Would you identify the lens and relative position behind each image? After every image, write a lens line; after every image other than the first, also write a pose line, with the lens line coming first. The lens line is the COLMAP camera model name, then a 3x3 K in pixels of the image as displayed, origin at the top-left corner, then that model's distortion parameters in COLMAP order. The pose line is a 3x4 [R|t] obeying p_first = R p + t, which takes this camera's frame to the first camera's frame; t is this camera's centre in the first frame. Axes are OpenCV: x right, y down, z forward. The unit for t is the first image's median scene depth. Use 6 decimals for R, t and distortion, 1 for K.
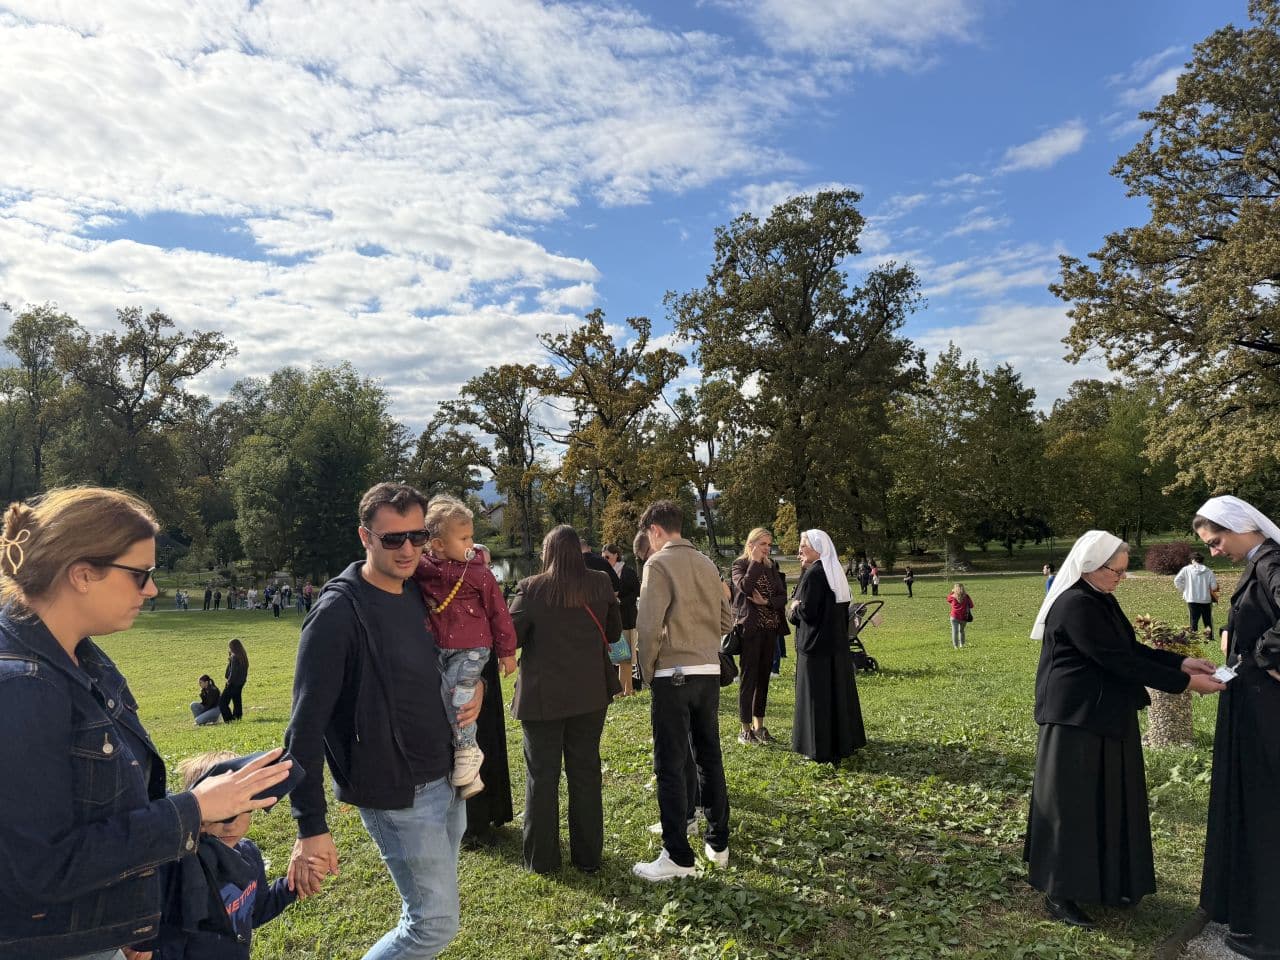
lens RADIAL K [[884.8, 0, 640.9], [0, 884.8, 481.0], [0, 0, 1]] dist [-0.007632, -0.004004]
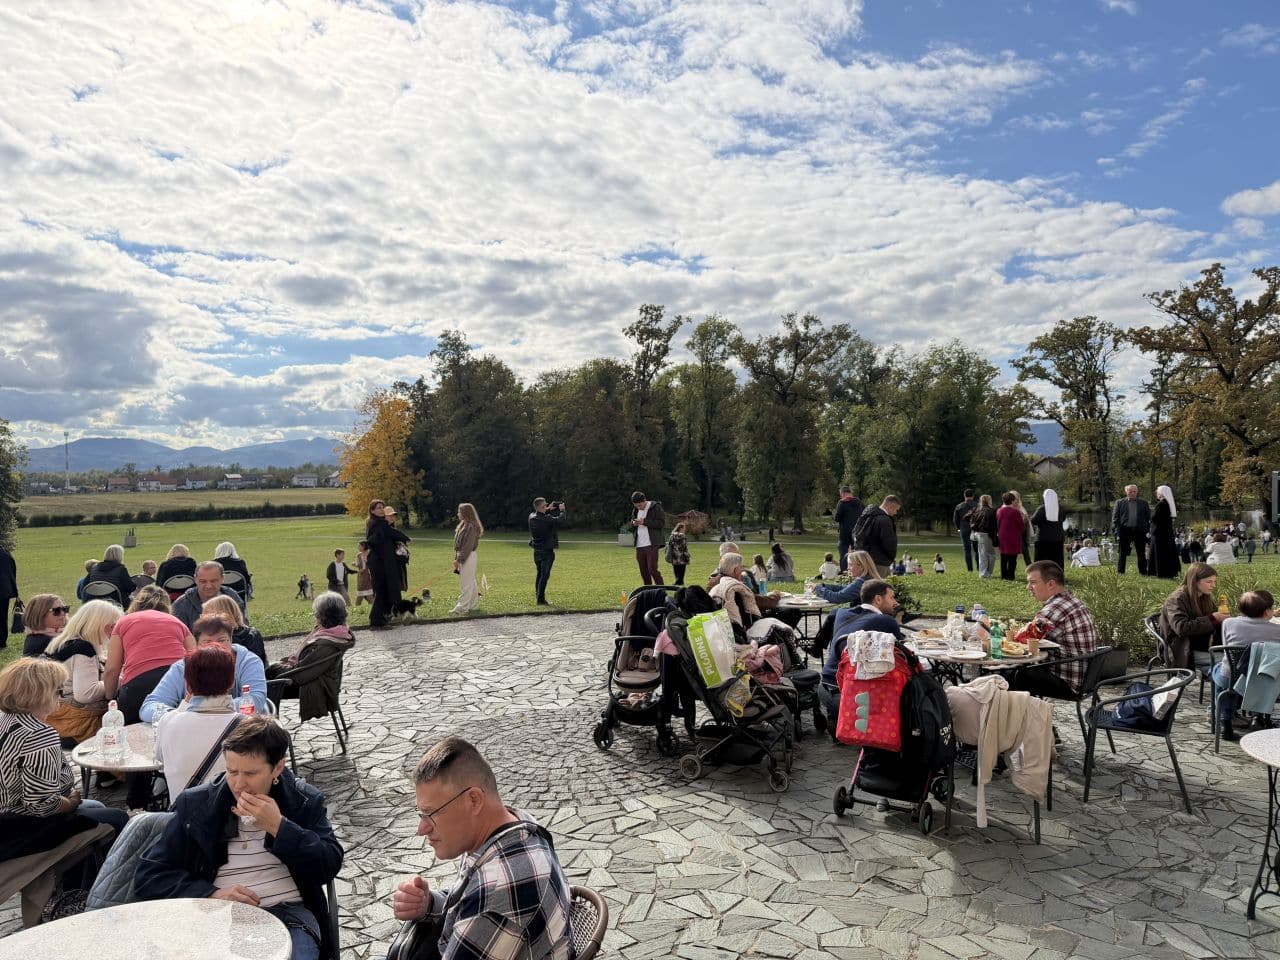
lens RADIAL K [[884.8, 0, 638.3], [0, 884.8, 480.1], [0, 0, 1]] dist [-0.007632, -0.004004]
pose [[0.838043, -0.003092, -0.545595, -0.051365], [0.030700, 0.998667, 0.041497, -0.011514], [0.544739, -0.051526, 0.837021, -0.186374]]
